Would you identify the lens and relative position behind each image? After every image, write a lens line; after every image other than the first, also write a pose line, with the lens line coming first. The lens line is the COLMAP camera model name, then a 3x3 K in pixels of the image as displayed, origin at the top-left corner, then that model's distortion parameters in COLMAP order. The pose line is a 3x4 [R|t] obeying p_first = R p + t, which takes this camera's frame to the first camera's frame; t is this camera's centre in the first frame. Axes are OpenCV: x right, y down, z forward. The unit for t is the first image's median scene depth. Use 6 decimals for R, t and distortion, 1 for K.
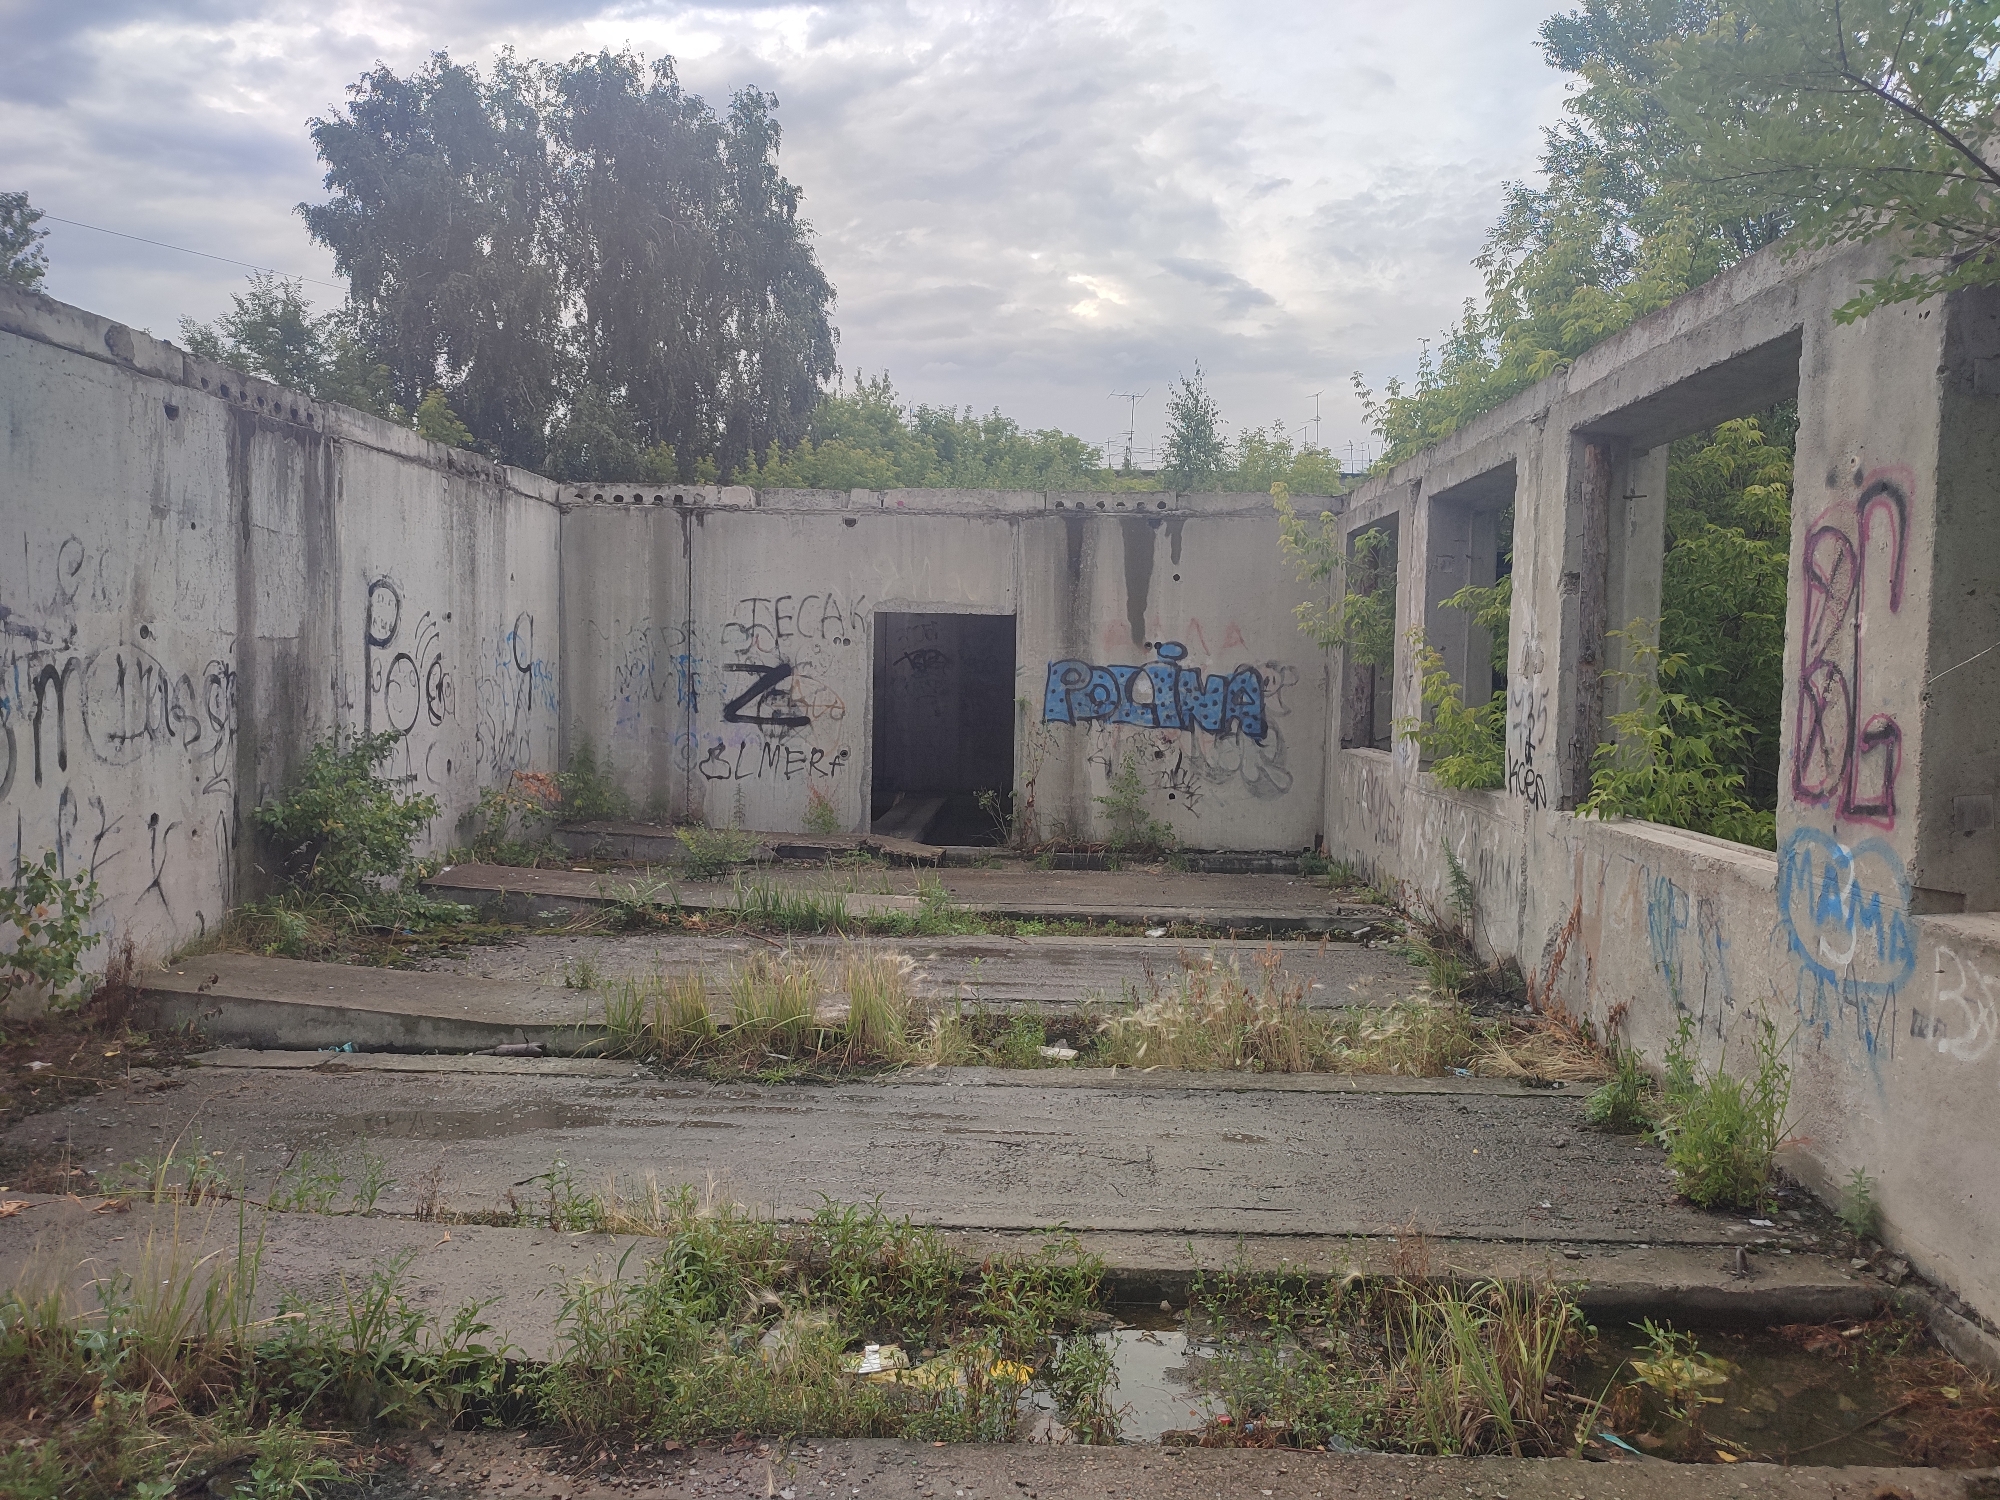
lens RADIAL K [[1446.5, 0, 1000.8], [0, 1446.5, 750.0], [0, 0, 1]] dist [0.035533, -0.027807]
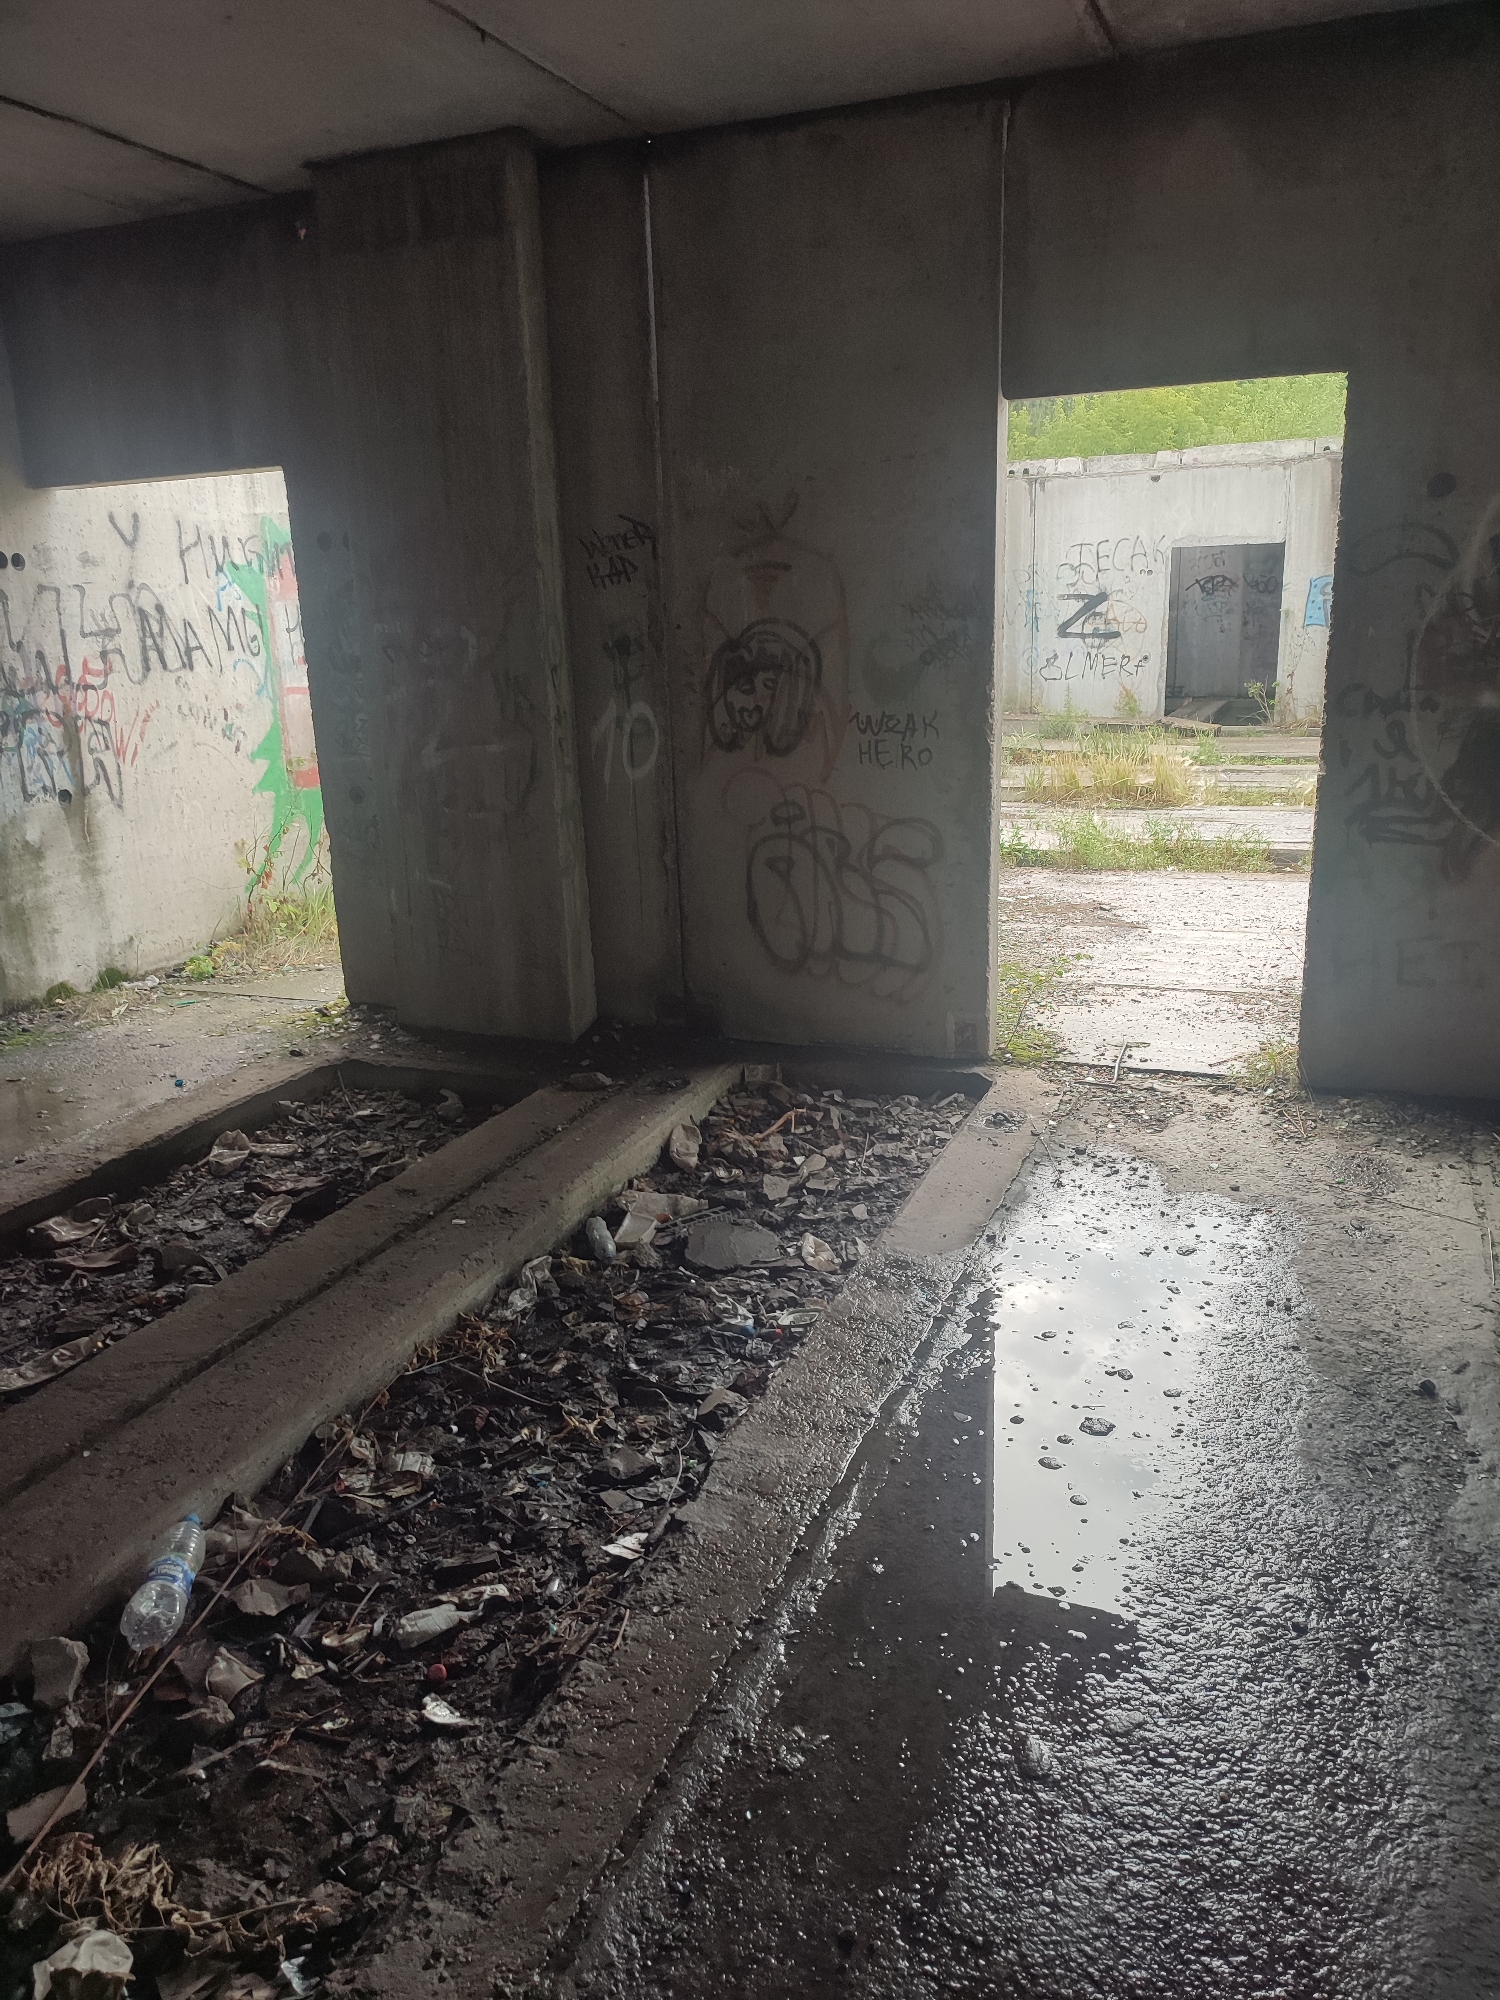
lens RADIAL K [[1446.5, 0, 757.9], [0, 1446.5, 1007.9], [0, 0, 1]] dist [0.035533, -0.027807]
pose [[0.938328, 0.043039, -0.343058, 0.032960], [0.029827, 0.978447, 0.204335, 0.034744], [0.344458, -0.201965, 0.916820, -0.450805]]
